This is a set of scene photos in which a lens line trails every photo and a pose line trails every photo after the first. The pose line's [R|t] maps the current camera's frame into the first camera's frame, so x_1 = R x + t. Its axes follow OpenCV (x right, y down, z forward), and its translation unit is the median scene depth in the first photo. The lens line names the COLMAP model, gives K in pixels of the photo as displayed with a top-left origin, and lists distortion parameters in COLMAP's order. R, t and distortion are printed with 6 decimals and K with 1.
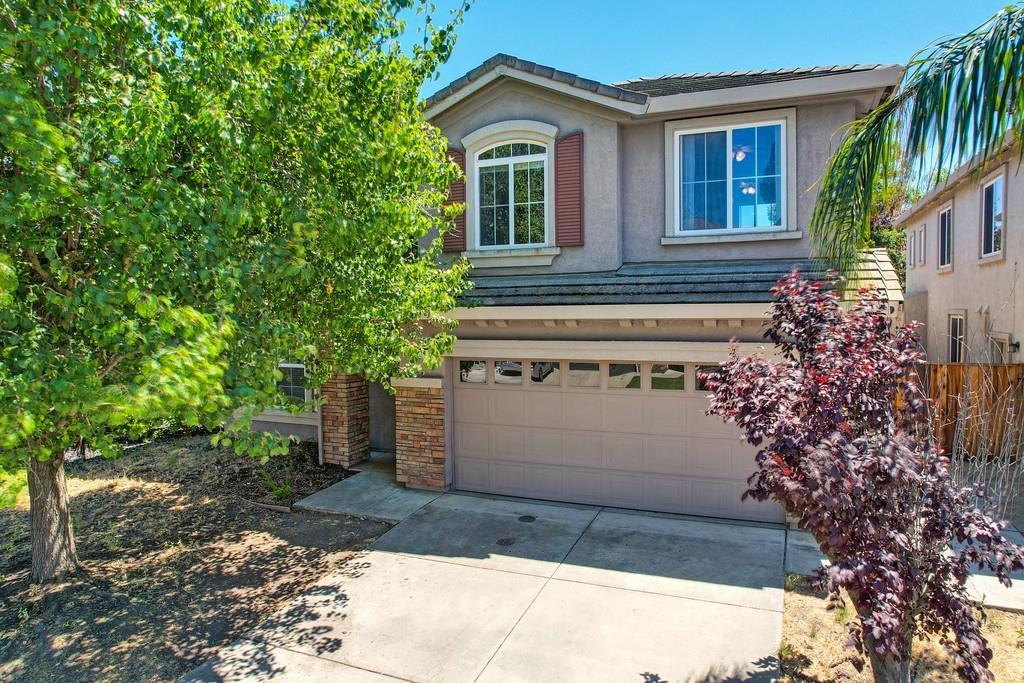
lens RADIAL K [[659.6, 0, 515.5], [0, 659.6, 336.3], [0, 0, 1]] dist [-0.072798, 0.067814]
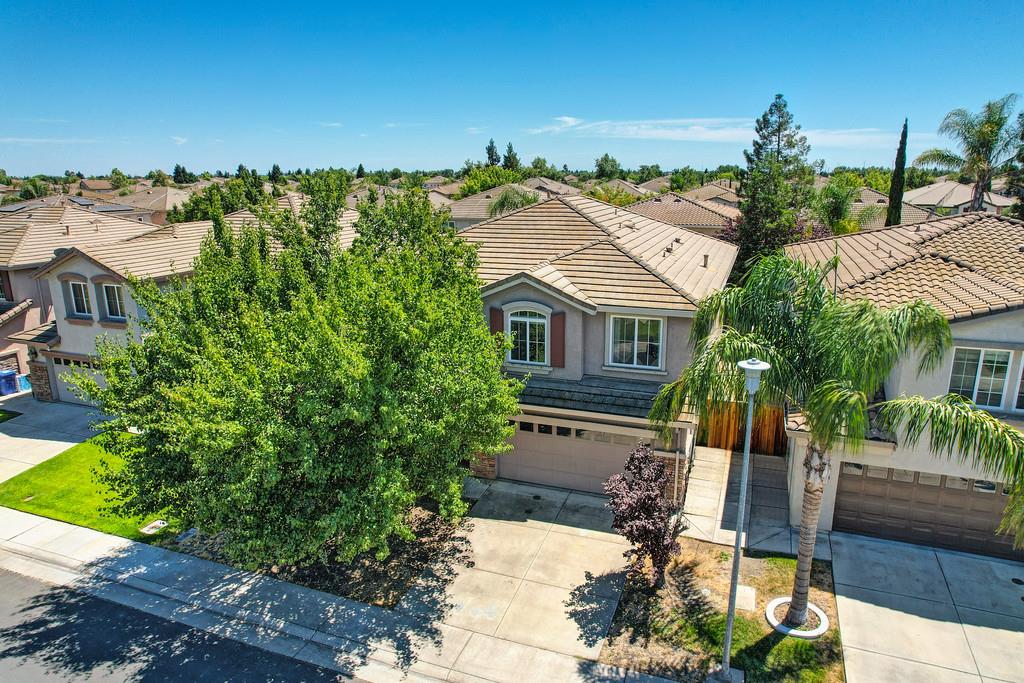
lens RADIAL K [[659.6, 0, 515.5], [0, 659.6, 336.3], [0, 0, 1]] dist [-0.072798, 0.067814]
pose [[0.999322, -0.007877, 0.035969, -0.124471], [0.000462, 0.979458, 0.201649, -0.670004], [-0.036819, -0.201496, 0.978797, -1.002471]]
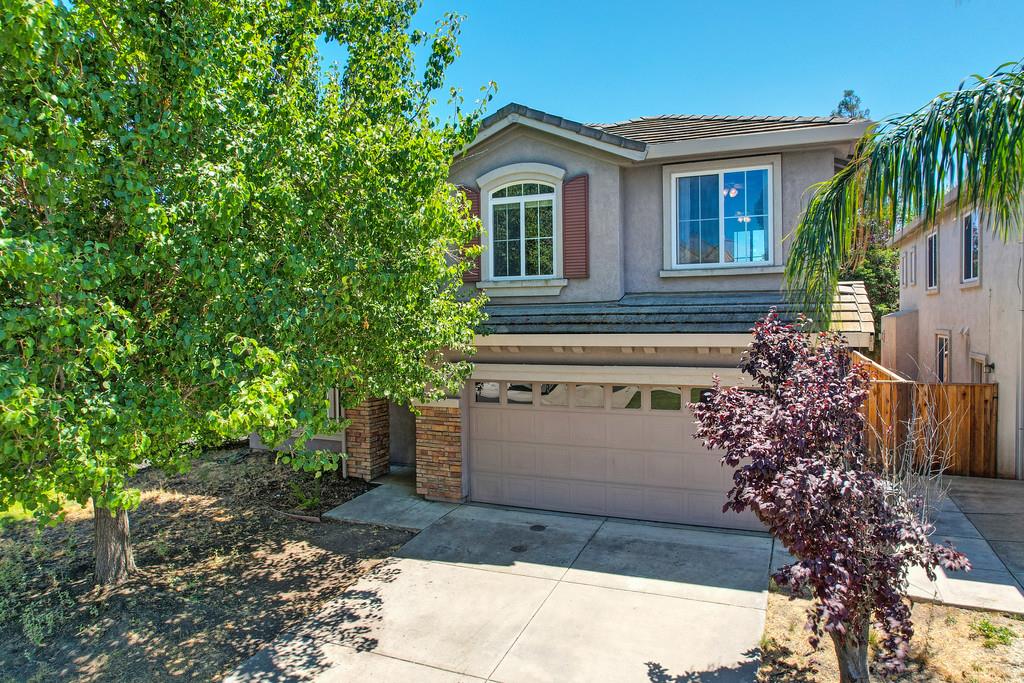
lens RADIAL K [[659.6, 0, 515.5], [0, 659.6, 336.3], [0, 0, 1]] dist [-0.072798, 0.067814]
pose [[0.999963, -0.001947, -0.008329, -0.010129], [0.001812, 0.999868, -0.016159, -0.023937], [0.008359, 0.016143, 0.999835, -0.098686]]
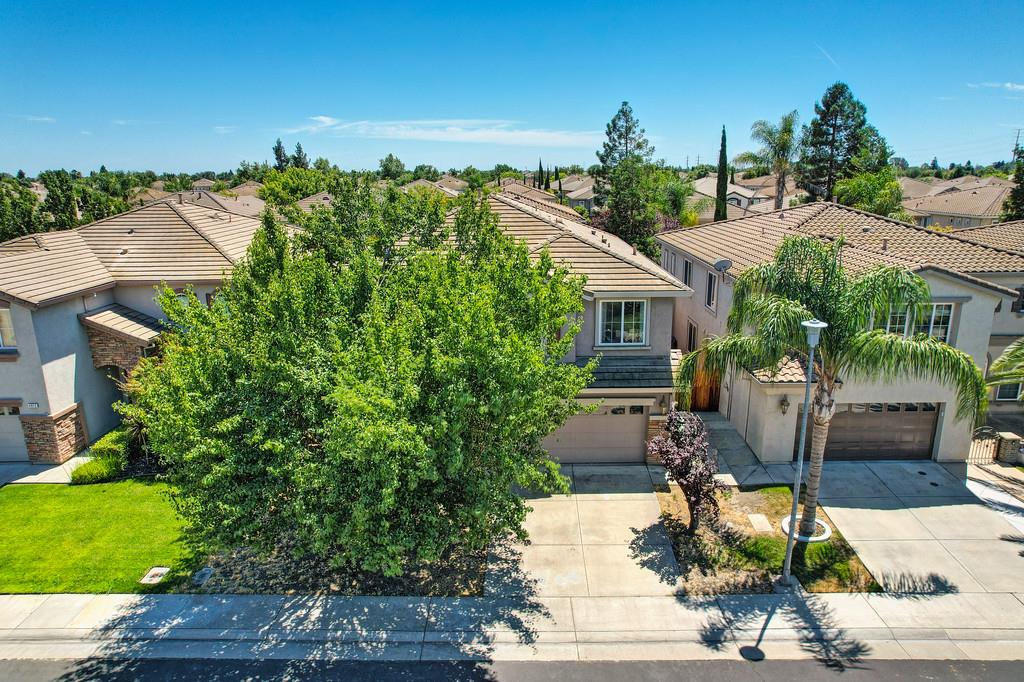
lens RADIAL K [[655.6, 0, 513.8], [0, 655.6, 334.2], [0, 0, 1]] dist [-0.075505, 0.066752]
pose [[0.926428, -0.092475, 0.364937, -0.869851], [0.017698, 0.978988, 0.203147, -0.670755], [-0.376055, -0.181743, 0.908599, -0.957173]]
